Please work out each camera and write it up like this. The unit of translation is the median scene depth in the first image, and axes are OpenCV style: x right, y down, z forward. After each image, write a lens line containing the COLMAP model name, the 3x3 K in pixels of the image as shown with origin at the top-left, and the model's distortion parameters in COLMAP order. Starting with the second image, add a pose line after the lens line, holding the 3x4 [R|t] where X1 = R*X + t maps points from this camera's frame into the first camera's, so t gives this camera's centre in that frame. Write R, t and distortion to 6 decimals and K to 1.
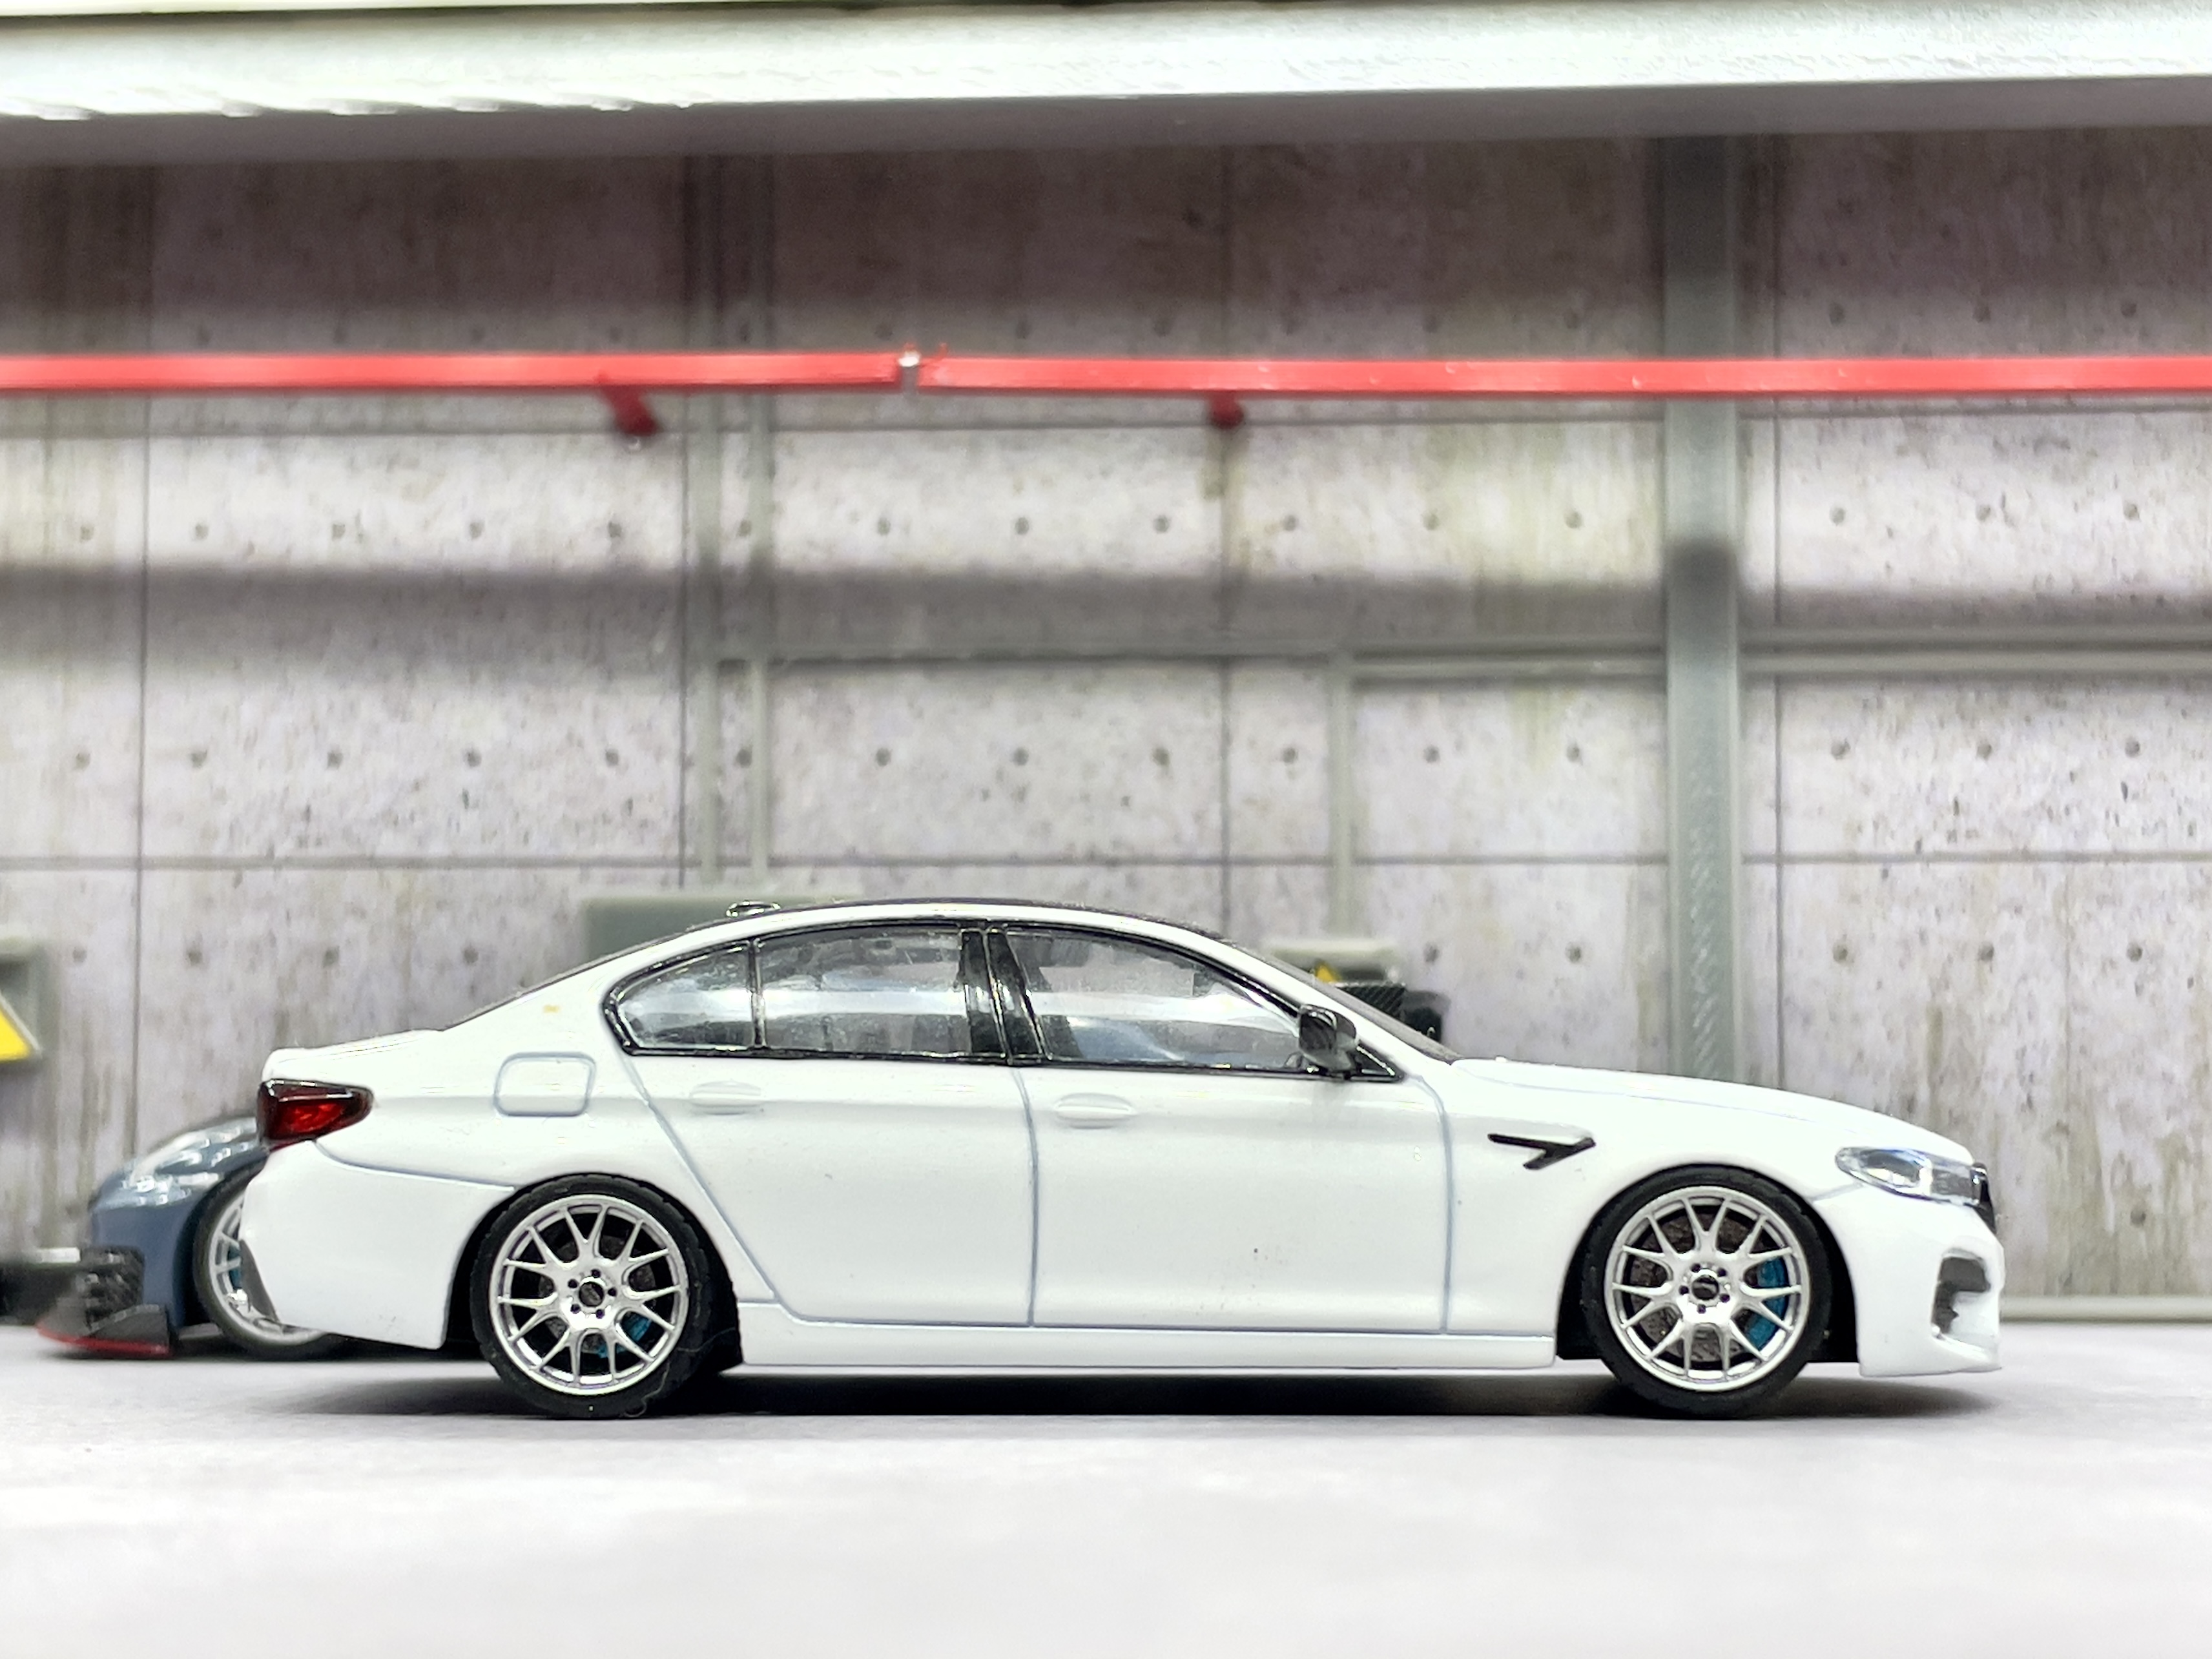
lens RADIAL K [[3280.6, 0, 1109.7], [0, 3280.6, 955.4], [0, 0, 1]] dist [0.138402, -0.765905]
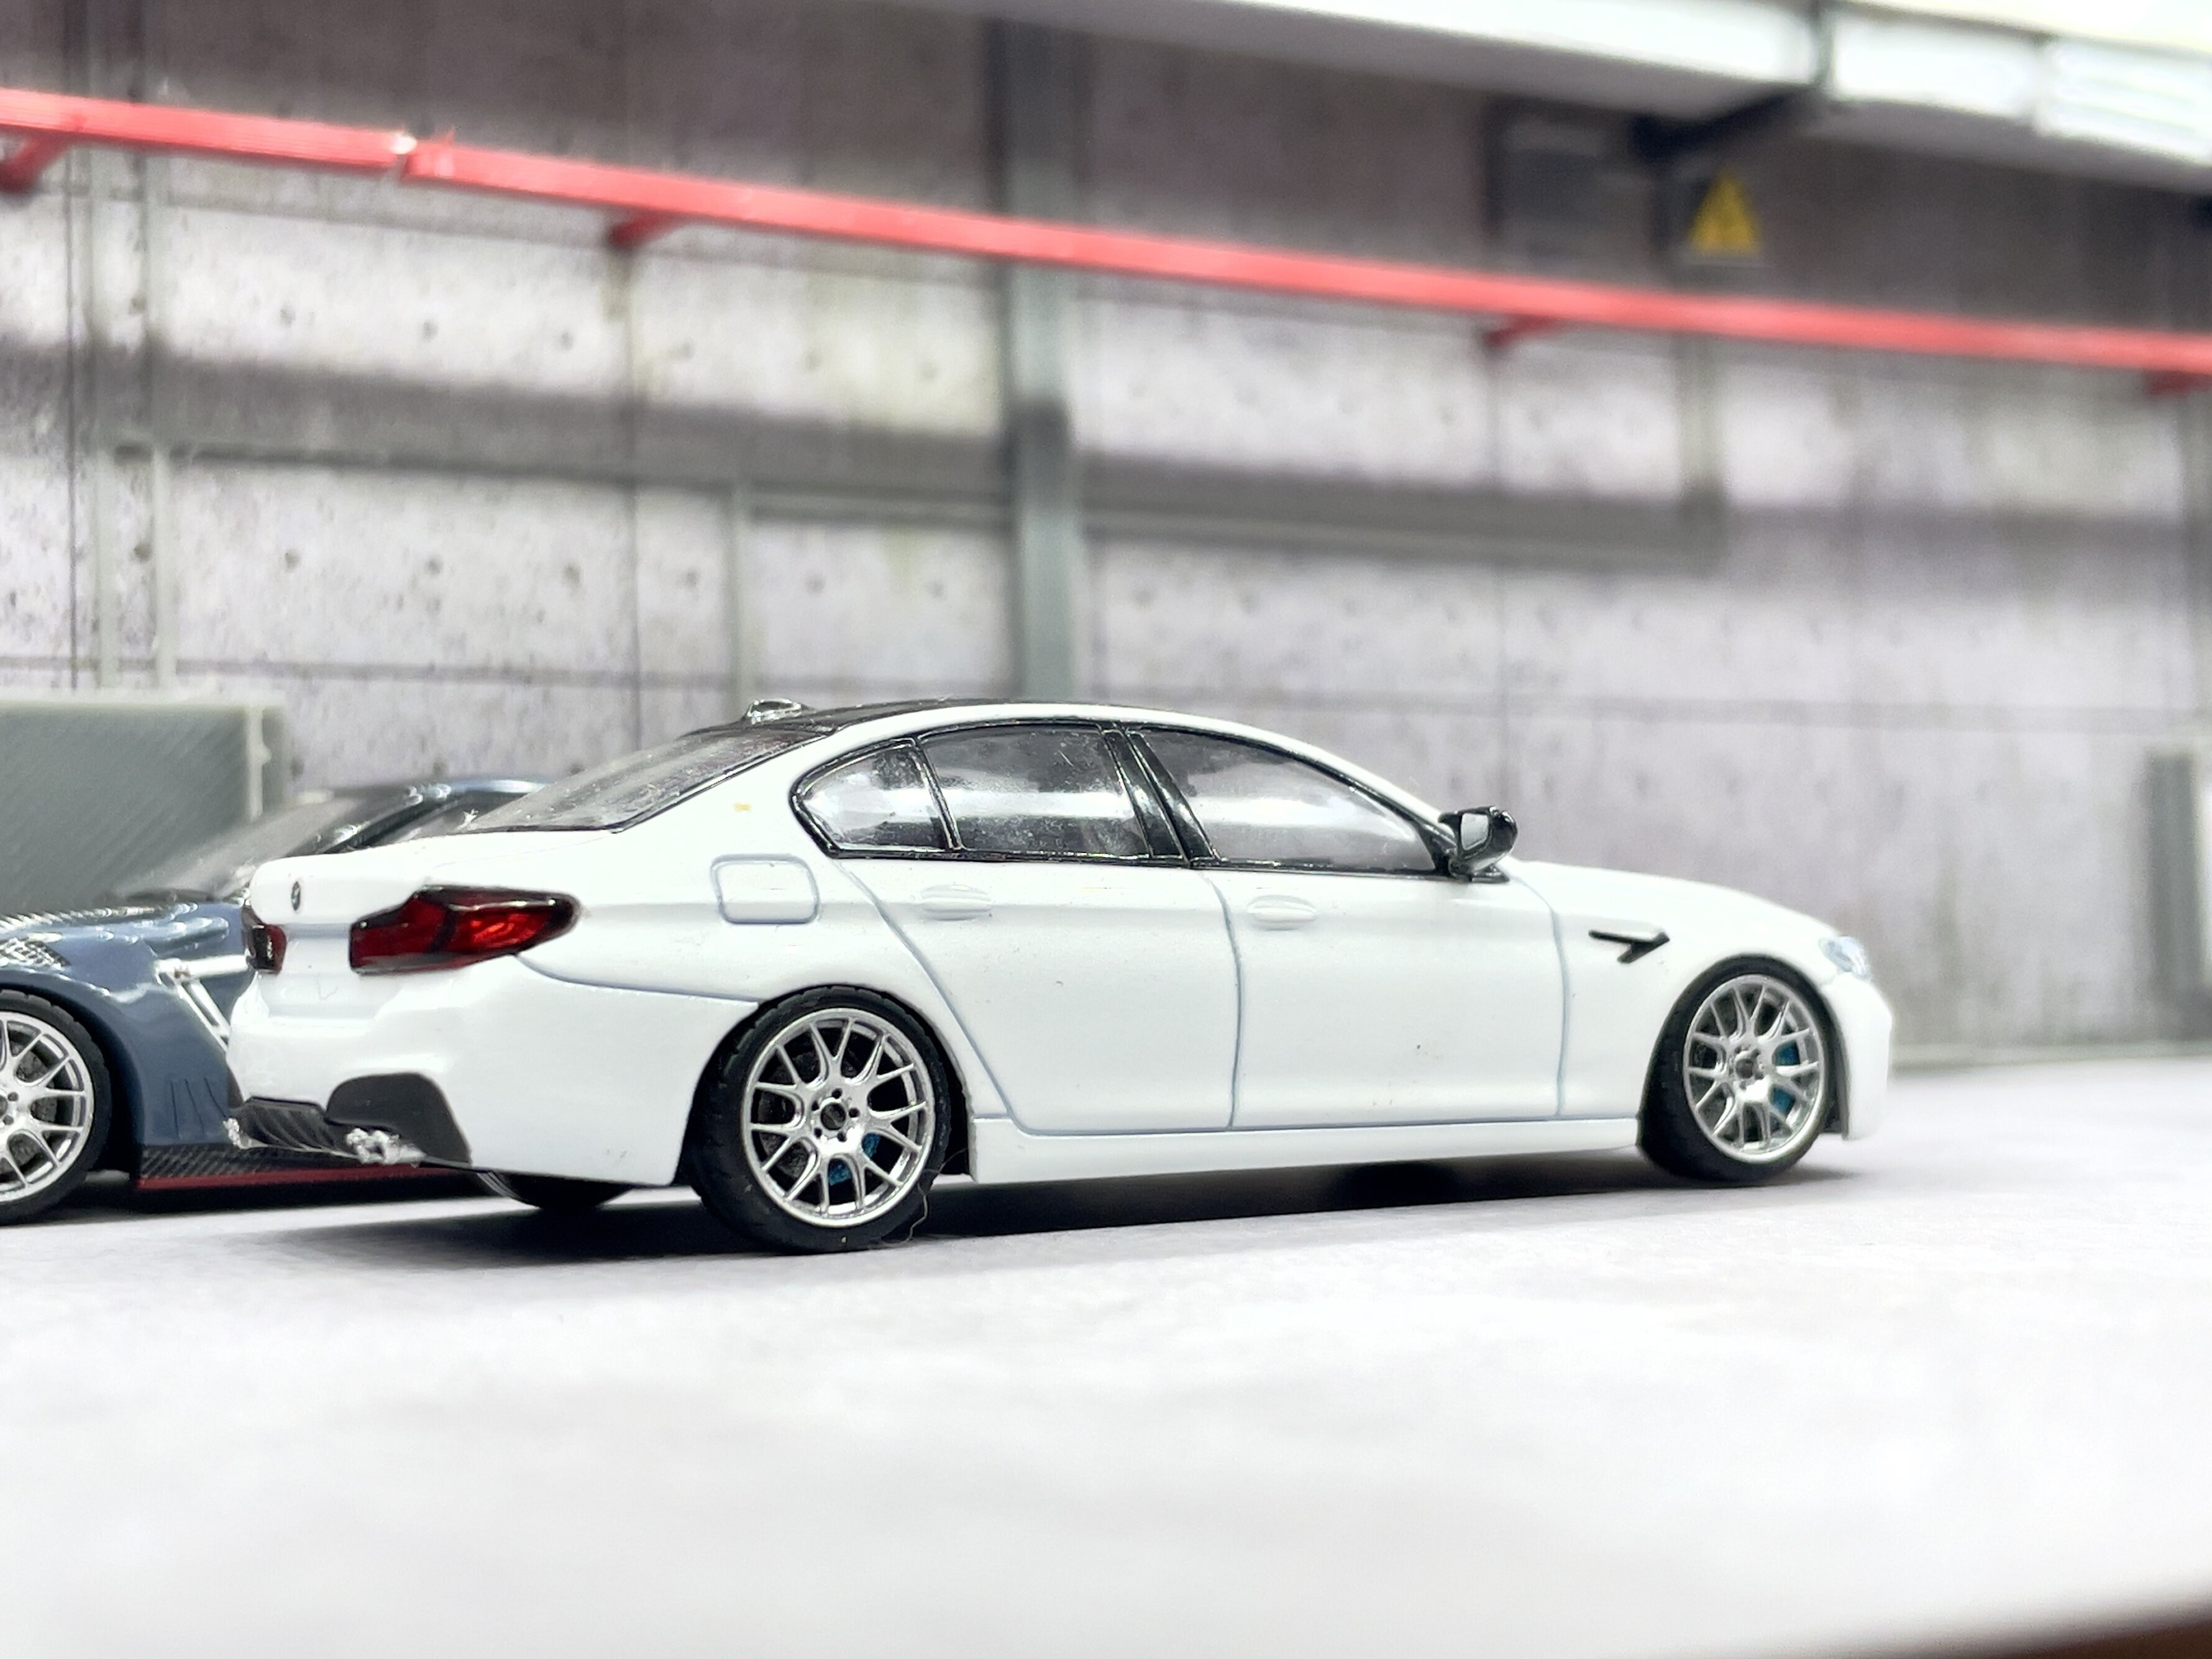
lens RADIAL K [[2903.5, 0, 1106.0], [0, 2903.5, 829.5], [0, 0, 1]] dist [0.132320, -0.437794]
pose [[0.868960, 0.004786, 0.494860, -0.283074], [-0.009875, 0.999922, 0.007670, 0.009001], [-0.494784, -0.011552, 0.868939, 0.146882]]
